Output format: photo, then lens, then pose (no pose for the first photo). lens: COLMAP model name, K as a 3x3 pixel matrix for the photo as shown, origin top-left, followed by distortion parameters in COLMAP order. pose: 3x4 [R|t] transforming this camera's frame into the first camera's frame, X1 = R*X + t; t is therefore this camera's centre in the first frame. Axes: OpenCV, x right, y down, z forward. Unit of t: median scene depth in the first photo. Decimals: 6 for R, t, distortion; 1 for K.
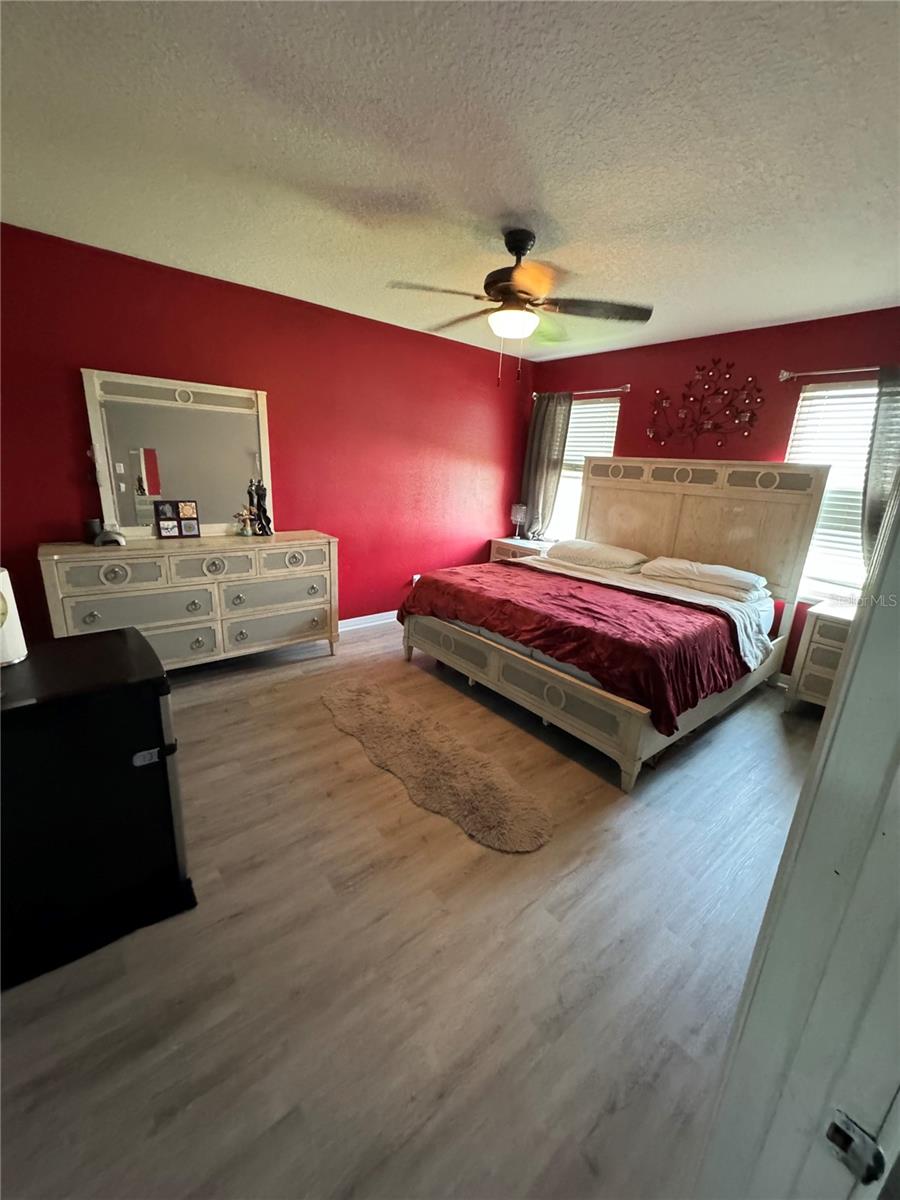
lens RADIAL K [[476.1, 0, 450.7], [0, 476.1, 601.2], [0, 0, 1]] dist [-0.003784, 0.000501]
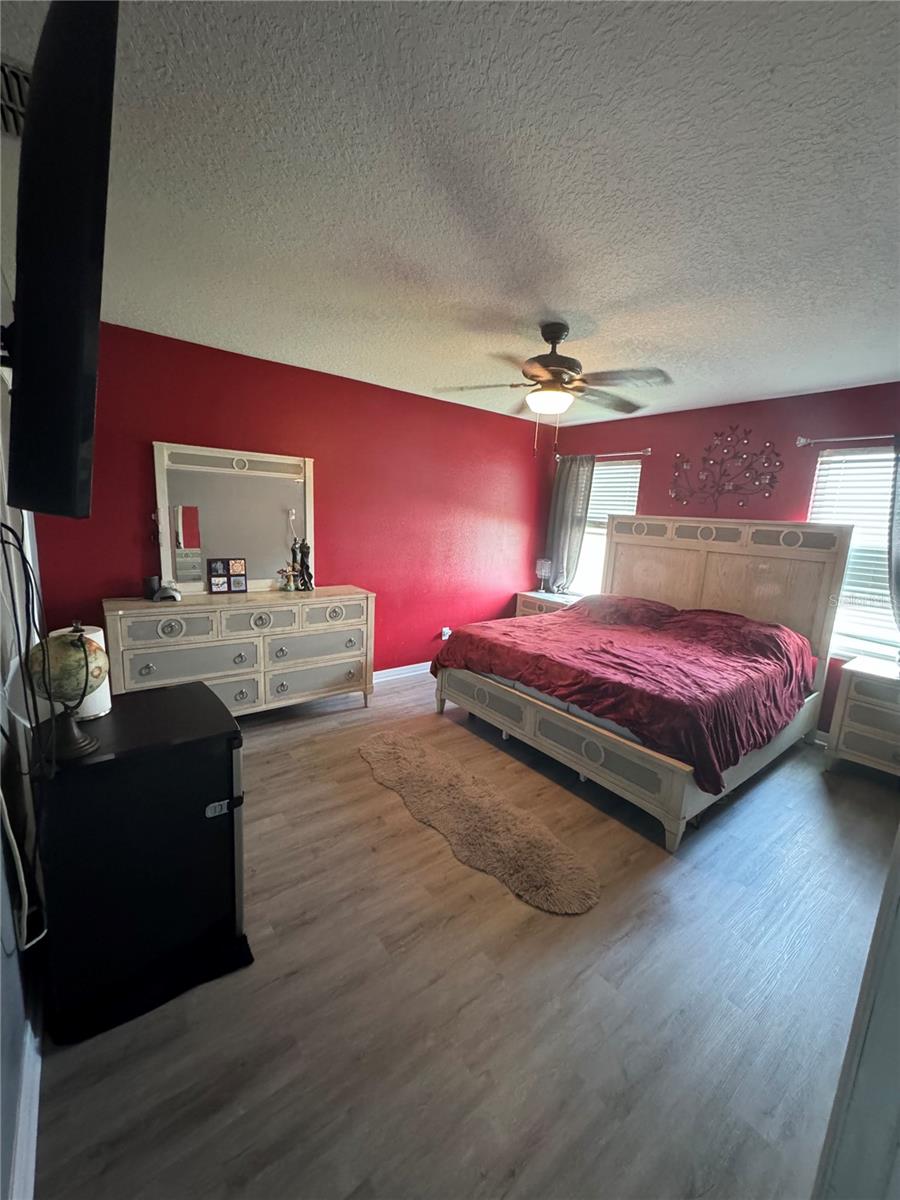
lens RADIAL K [[476.1, 0, 450.5], [0, 476.1, 601.0], [0, 0, 1]] dist [-0.003784, 0.000501]
pose [[0.999588, 0.003398, -0.028485, -0.048294], [-0.006288, 0.994765, -0.101991, -0.011662], [0.027989, 0.102128, 0.994377, -0.036734]]
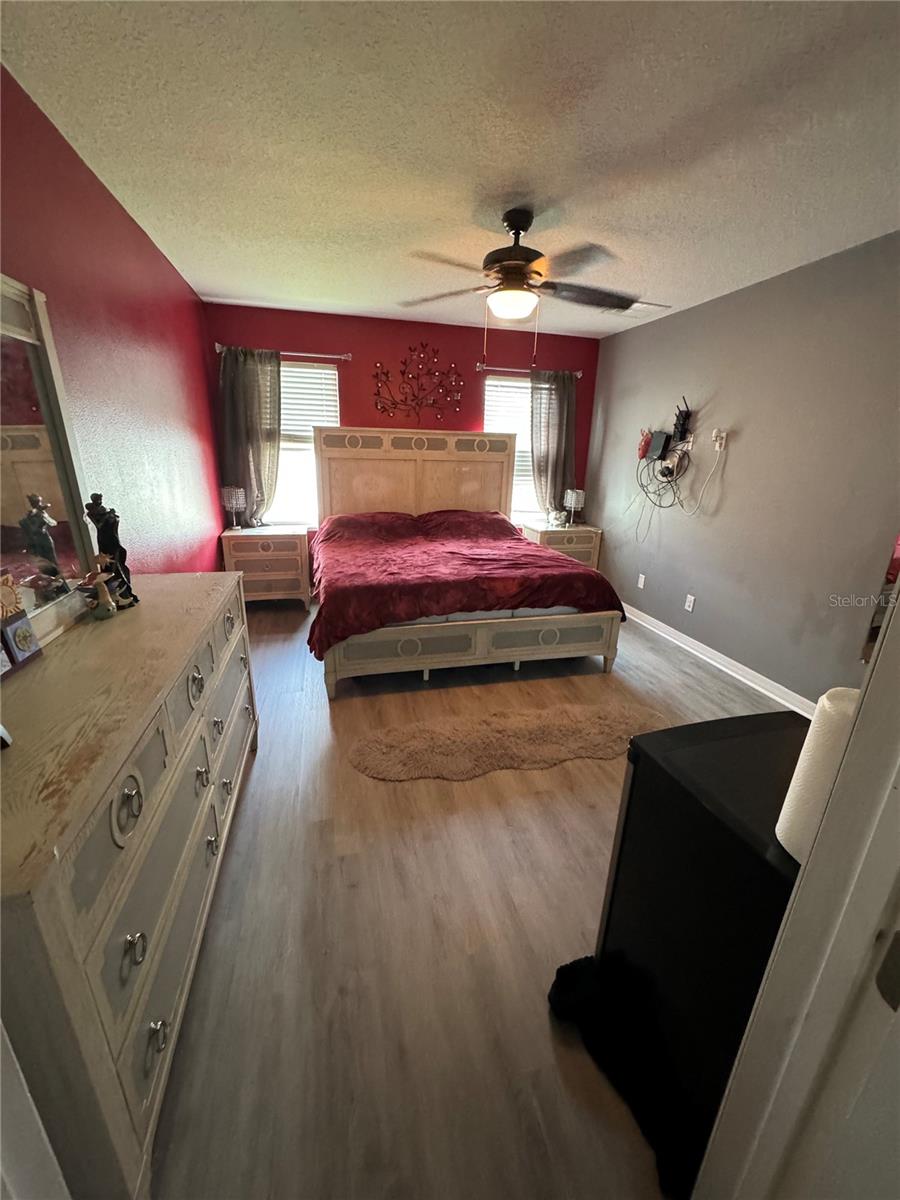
lens RADIAL K [[476.1, 0, 451.2], [0, 476.1, 599.9], [0, 0, 1]] dist [-0.003784, 0.000501]
pose [[0.423669, -0.318971, 0.847798, -0.752200], [0.251308, 0.940597, 0.228300, -0.193831], [-0.870258, 0.116335, 0.478662, 0.536568]]
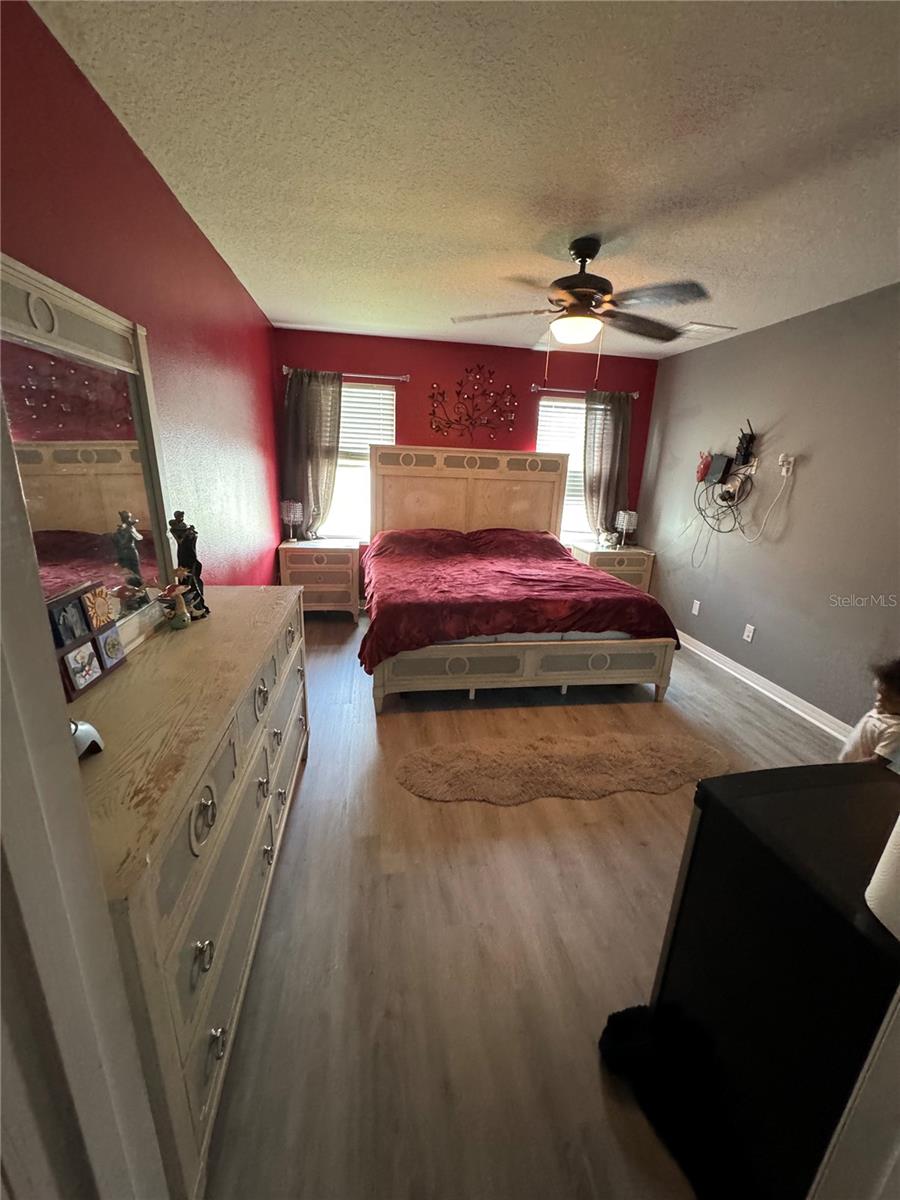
lens RADIAL K [[476.1, 0, 450.8], [0, 476.1, 599.5], [0, 0, 1]] dist [-0.003784, 0.000501]
pose [[0.505461, -0.275450, 0.817702, -0.761160], [0.229874, 0.956415, 0.180080, -0.210234], [-0.831665, 0.096945, 0.546749, 0.552091]]
